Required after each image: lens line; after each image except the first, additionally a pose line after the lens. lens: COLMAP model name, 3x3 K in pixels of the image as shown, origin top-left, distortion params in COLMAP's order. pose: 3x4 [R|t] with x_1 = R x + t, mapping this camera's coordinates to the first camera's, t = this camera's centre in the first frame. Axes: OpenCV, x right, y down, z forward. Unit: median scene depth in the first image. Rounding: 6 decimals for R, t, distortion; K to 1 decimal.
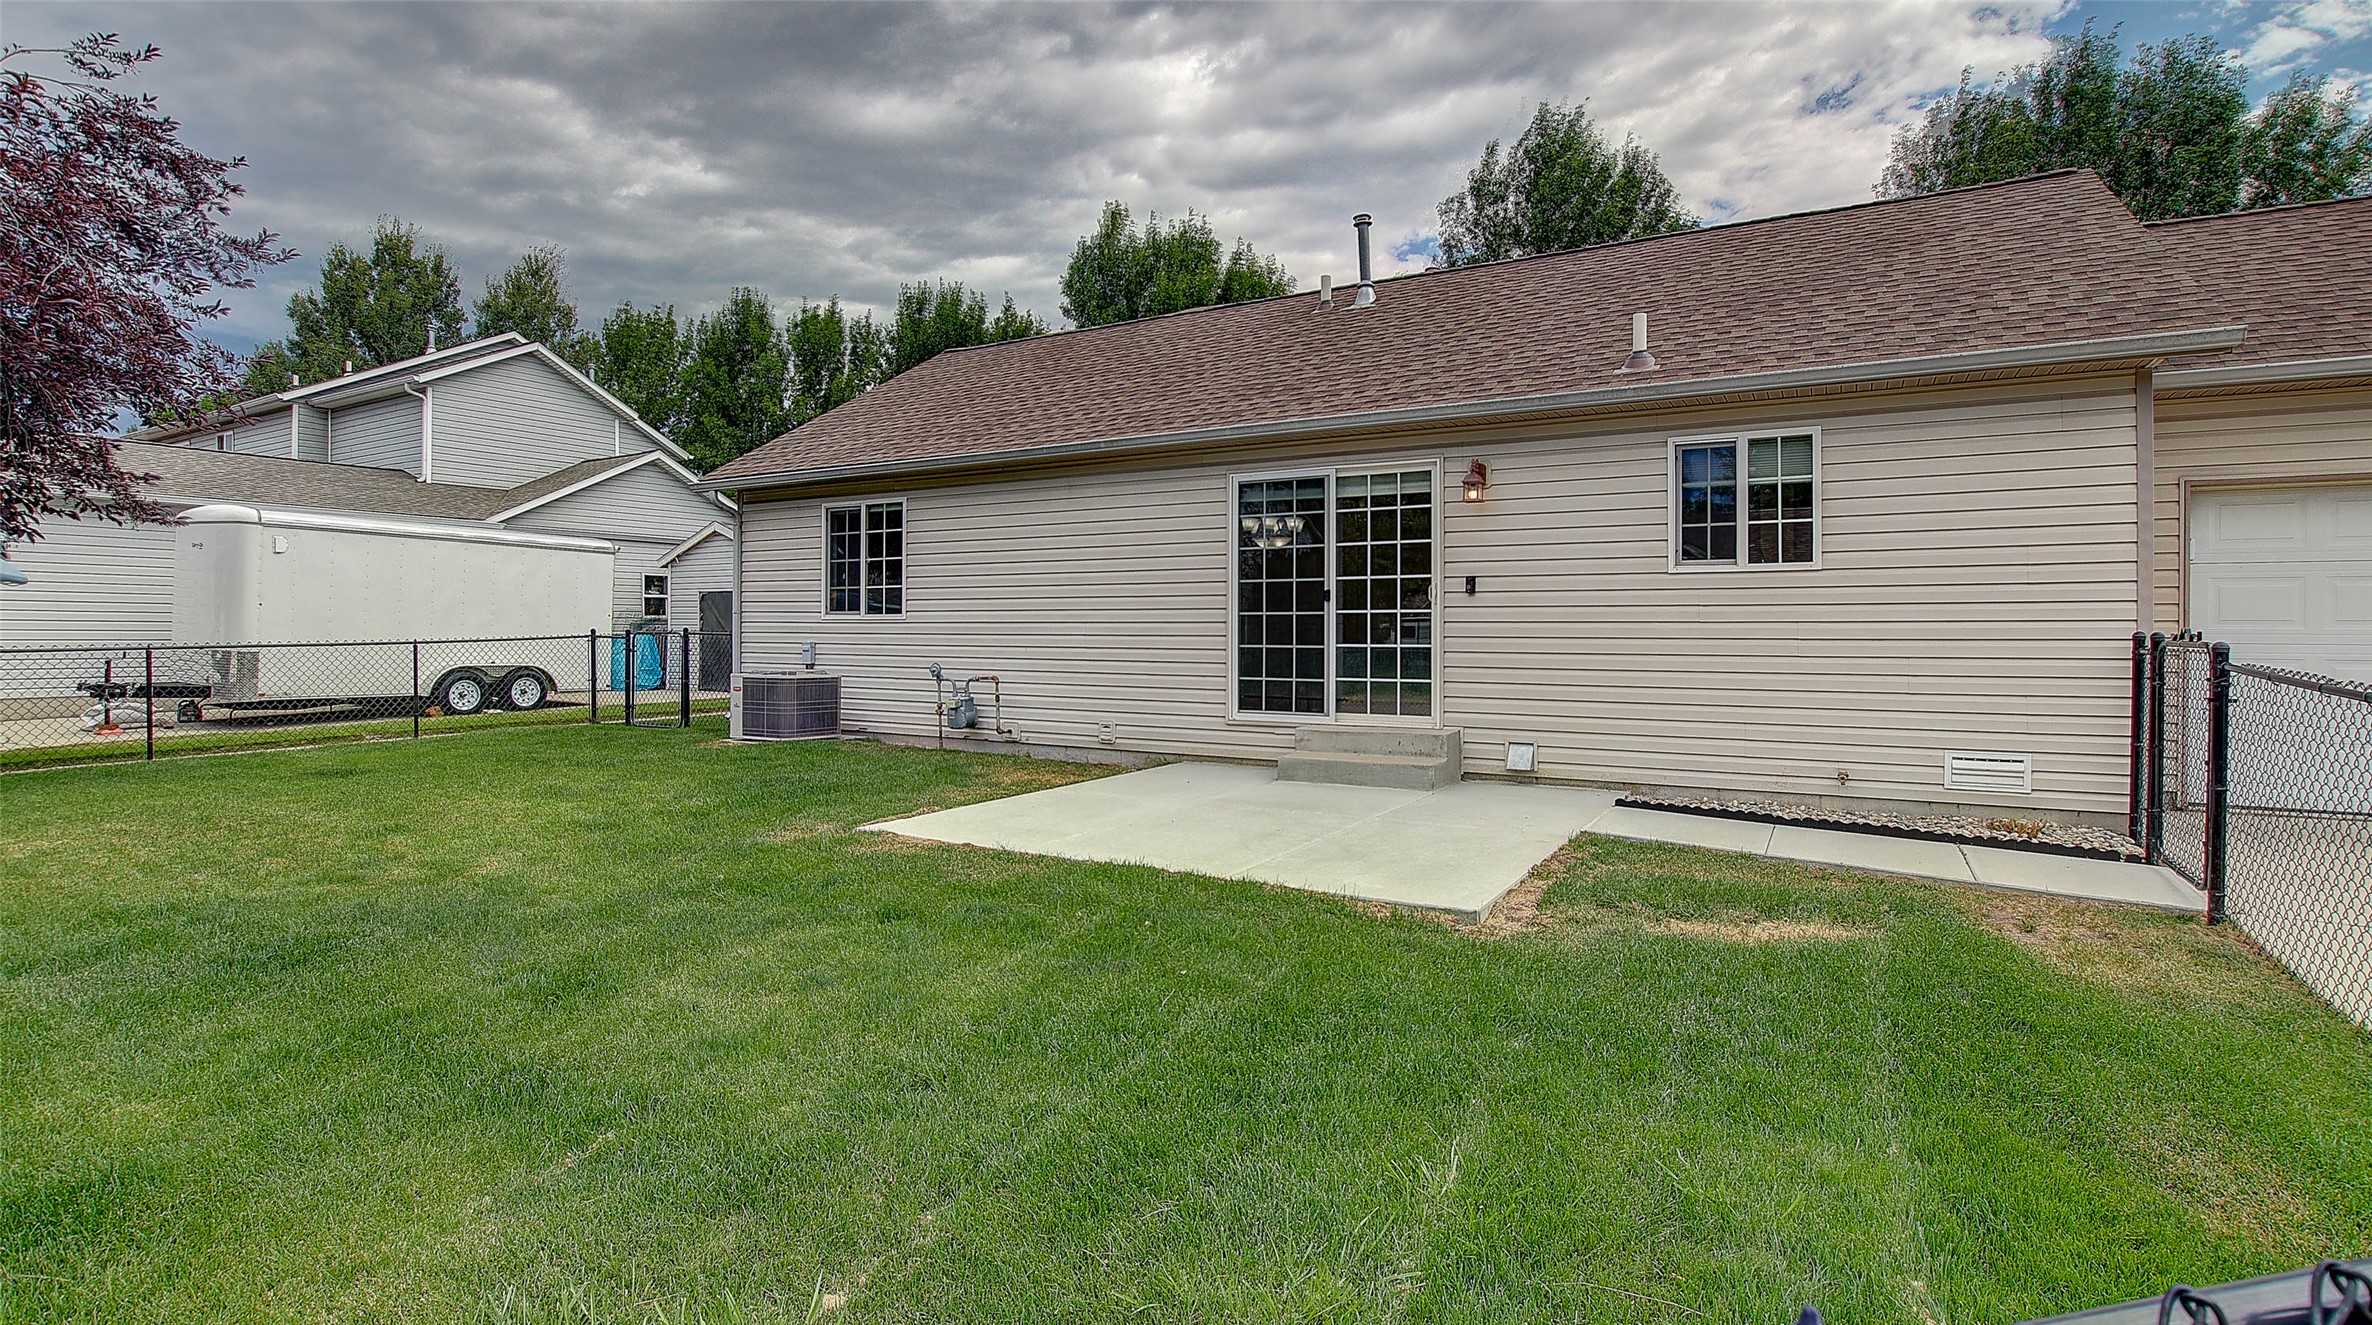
lens RADIAL K [[1105.3, 0, 1186.0], [0, 1105.3, 662.5], [0, 0, 1]] dist [-0.041416, 0.000100]
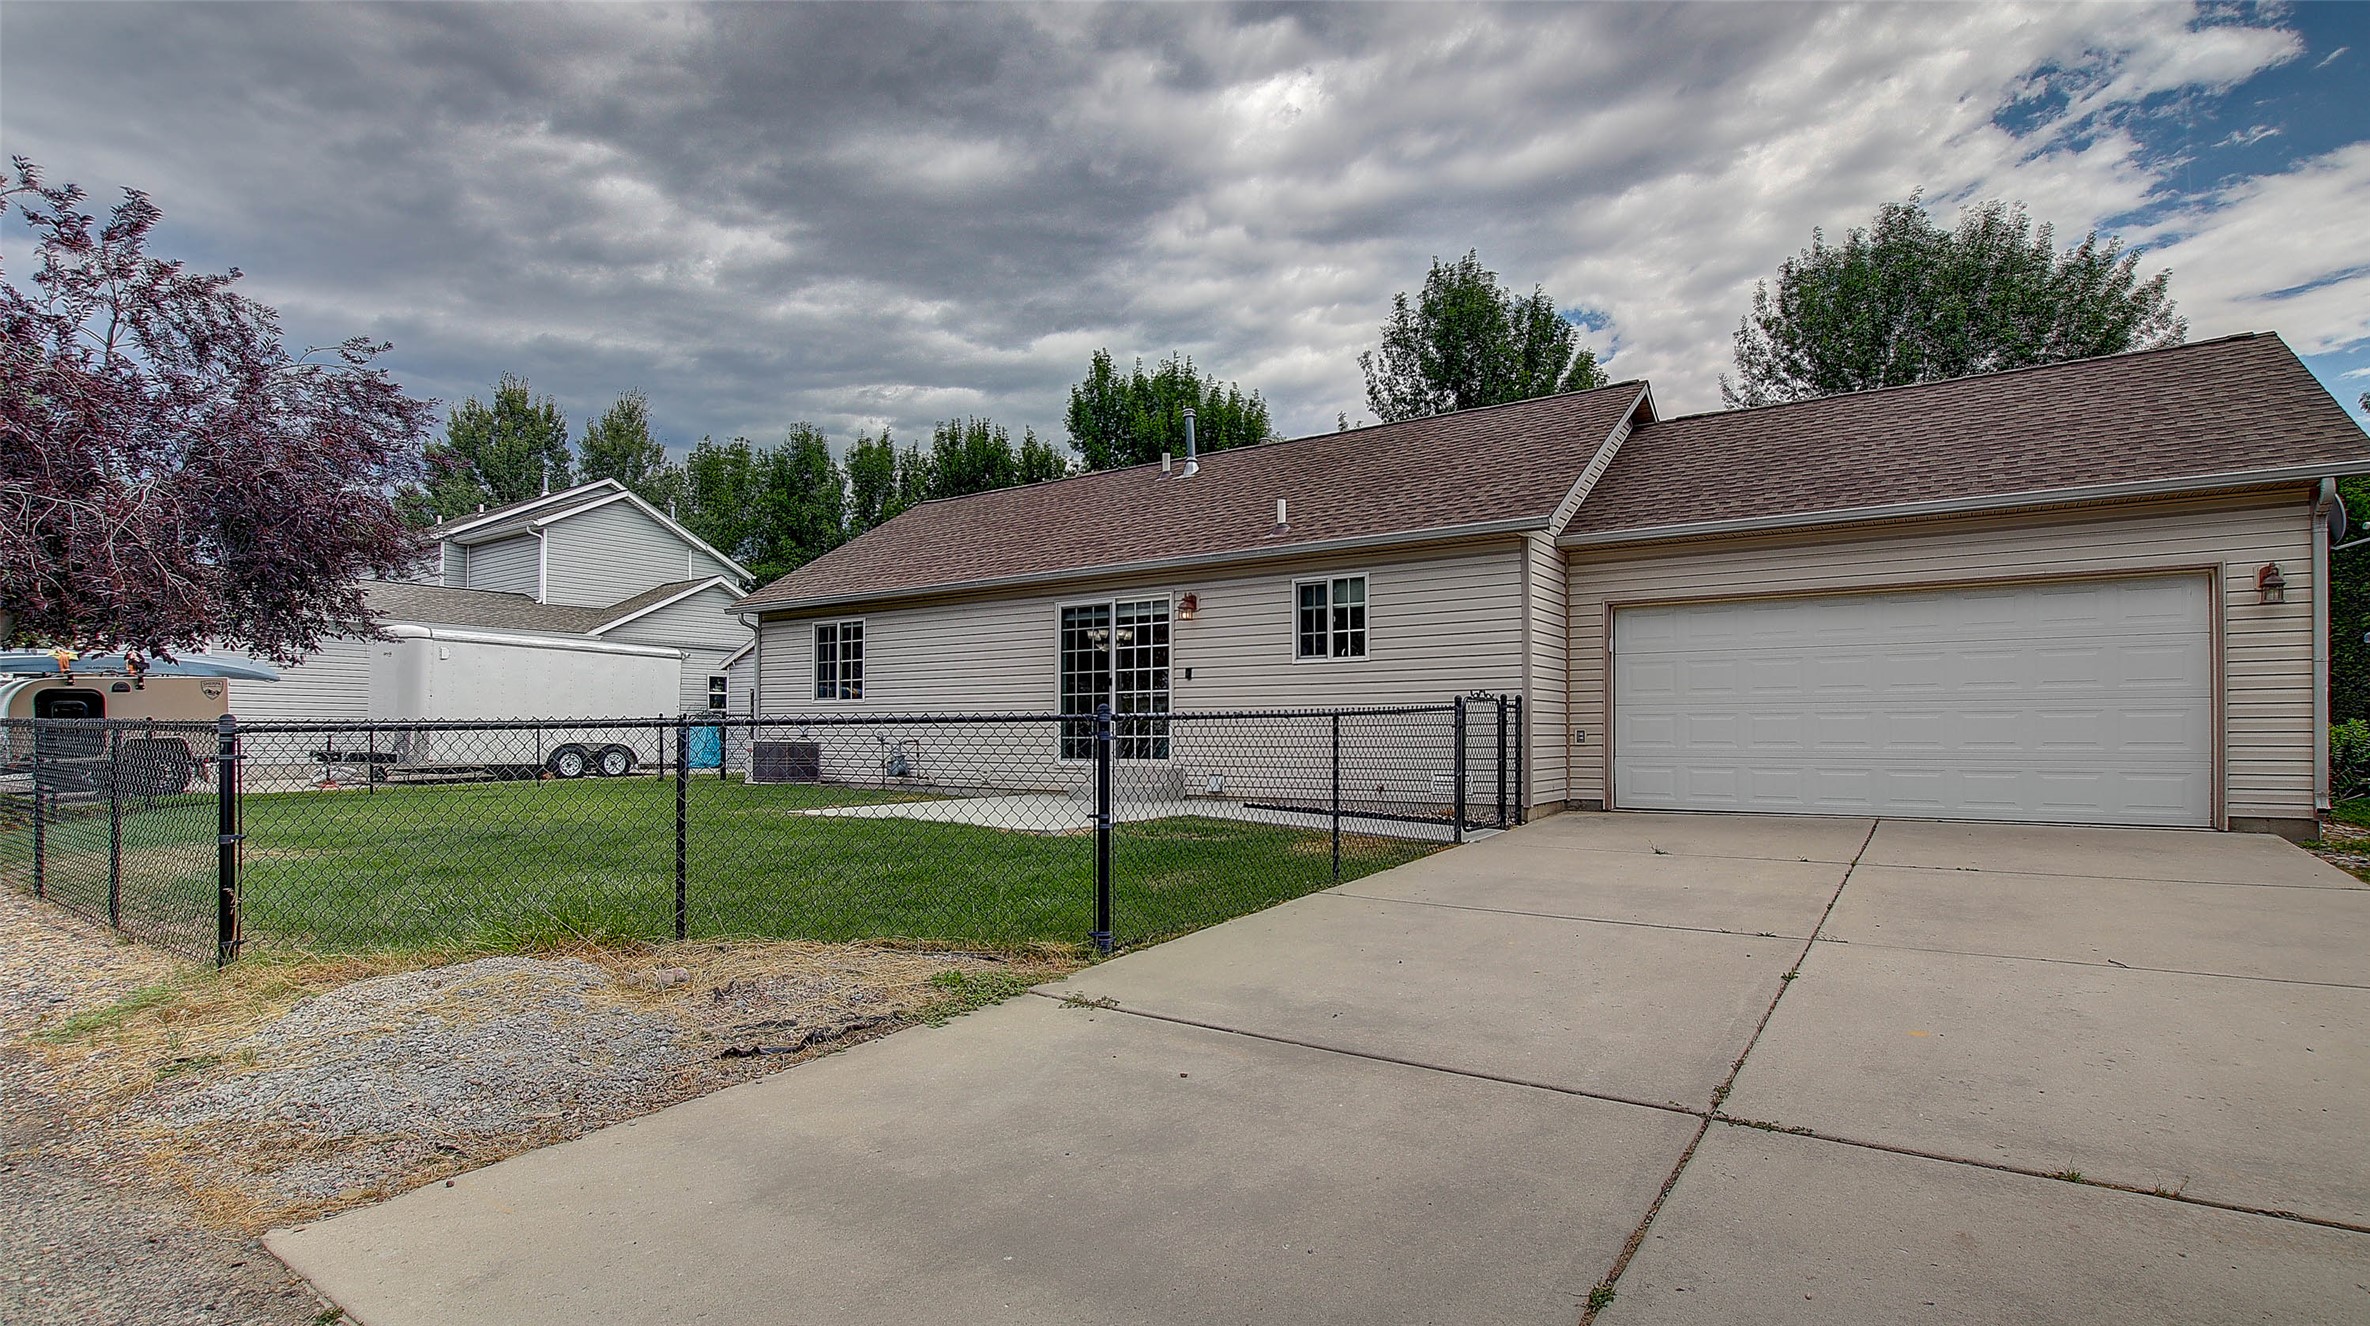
lens RADIAL K [[1115.6, 0, 1159.0], [0, 1115.6, 740.9], [0, 0, 1]] dist [-0.041472, -0.000214]
pose [[0.995669, -0.001157, -0.092966, 0.260390], [-0.000953, 0.999743, -0.022649, 0.043179], [0.092969, 0.022639, 0.995412, -0.405146]]
